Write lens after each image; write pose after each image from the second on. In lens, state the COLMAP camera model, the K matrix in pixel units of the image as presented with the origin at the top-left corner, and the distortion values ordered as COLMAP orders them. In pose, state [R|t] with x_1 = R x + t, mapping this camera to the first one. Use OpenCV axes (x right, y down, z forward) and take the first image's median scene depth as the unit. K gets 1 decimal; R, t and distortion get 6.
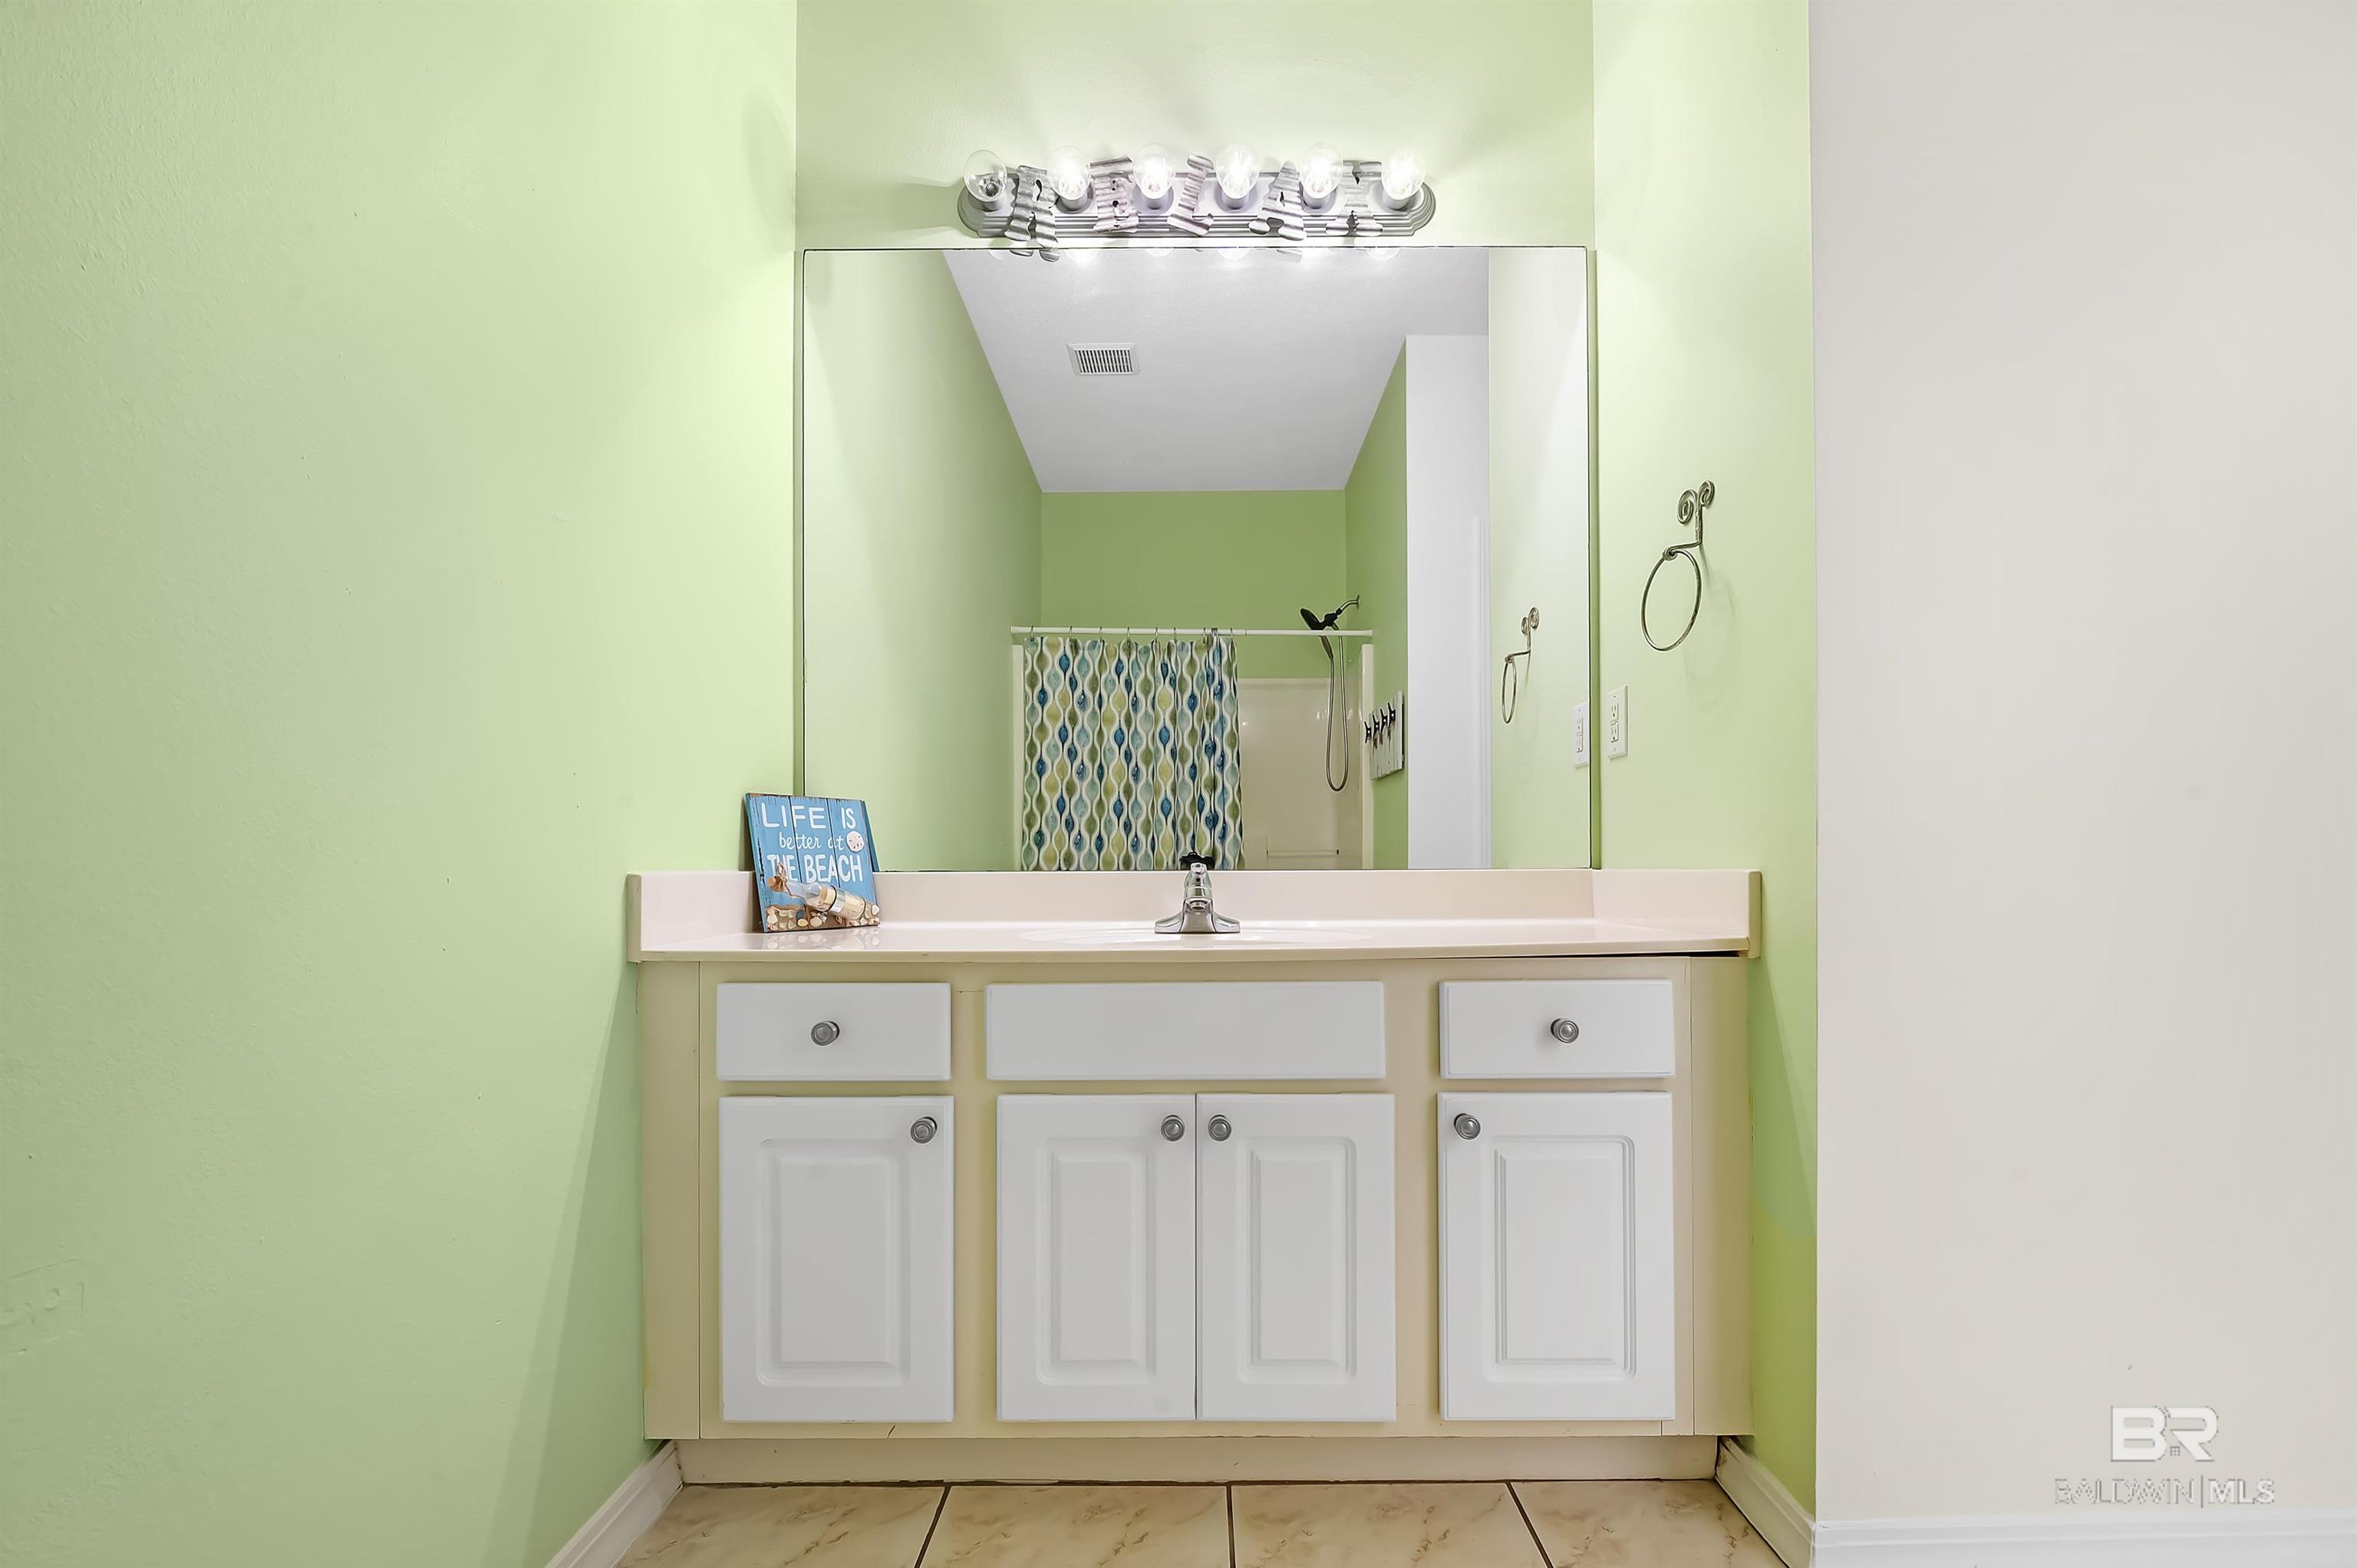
lens RADIAL K [[1022.0, 0, 1188.2], [0, 1022.0, 873.2], [0, 0, 1]] dist [-0.003758, -0.000182]
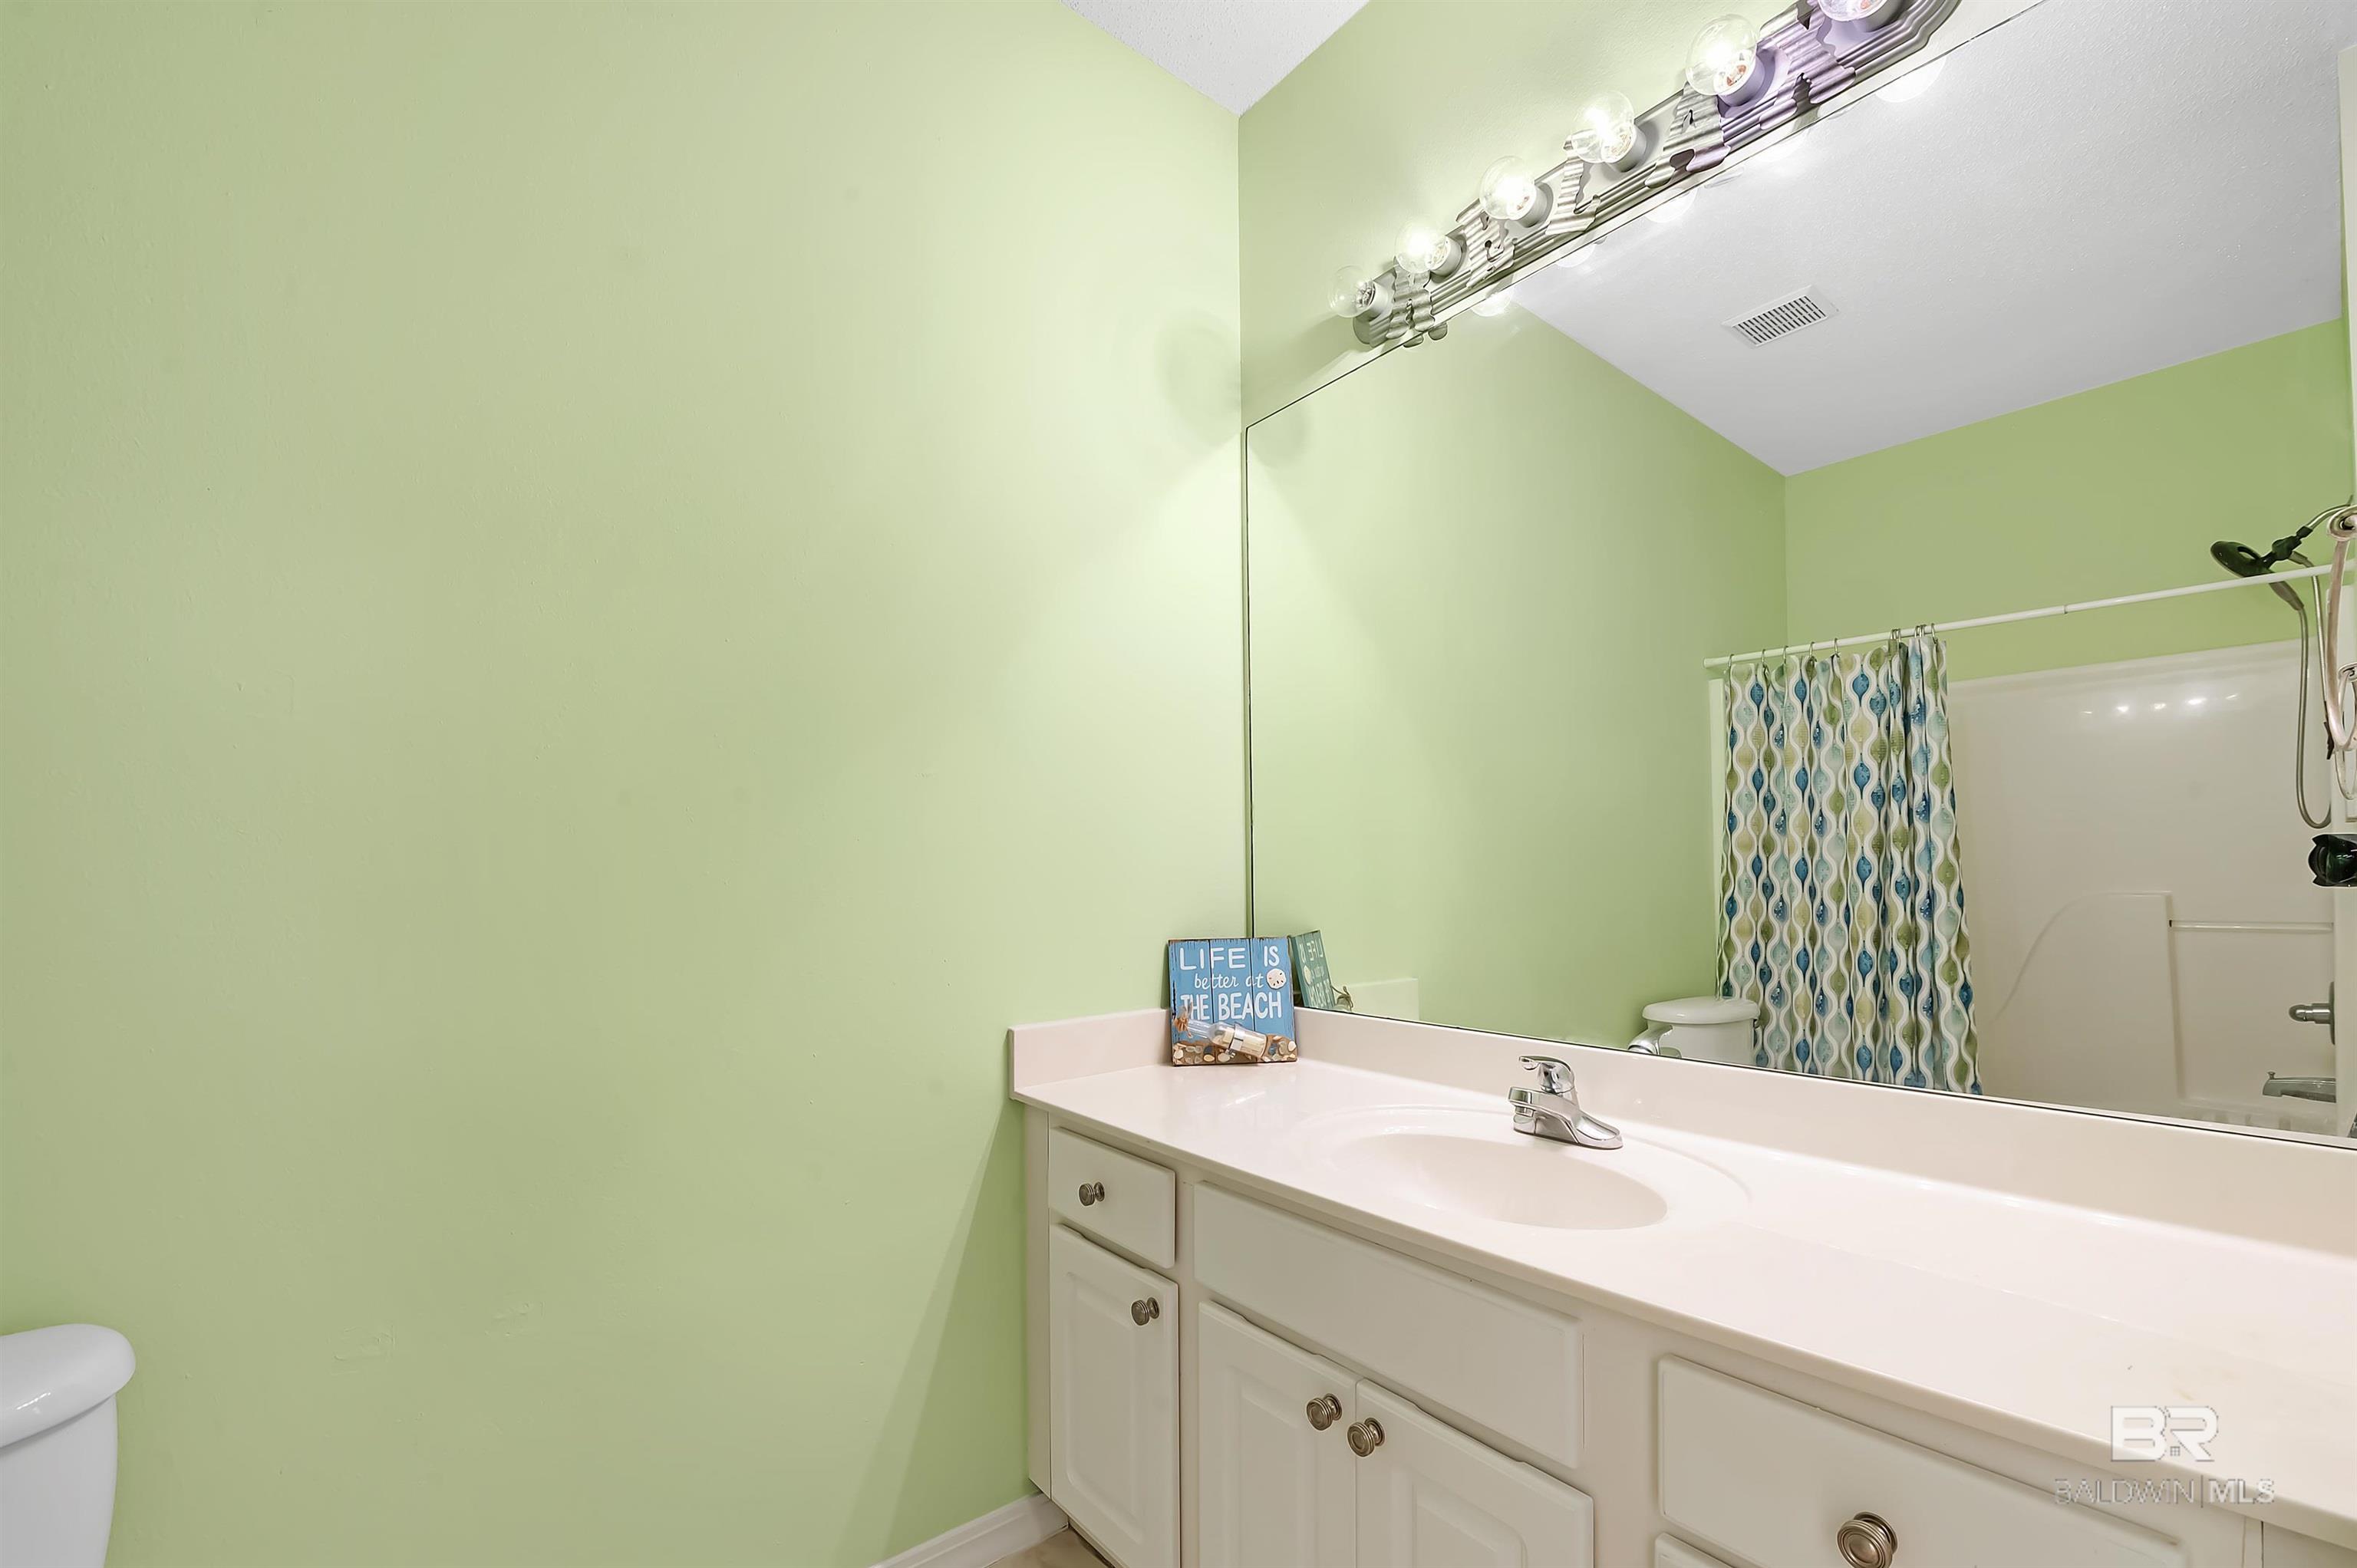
lens RADIAL K [[971.8, 0, 1193.8], [0, 971.8, 860.3], [0, 0, 1]] dist [-0.010967, -0.000030]
pose [[0.625160, -0.011366, -0.780414, 0.401564], [0.014070, 0.999896, -0.003292, -0.150276], [0.780370, -0.008922, 0.625255, 0.311285]]
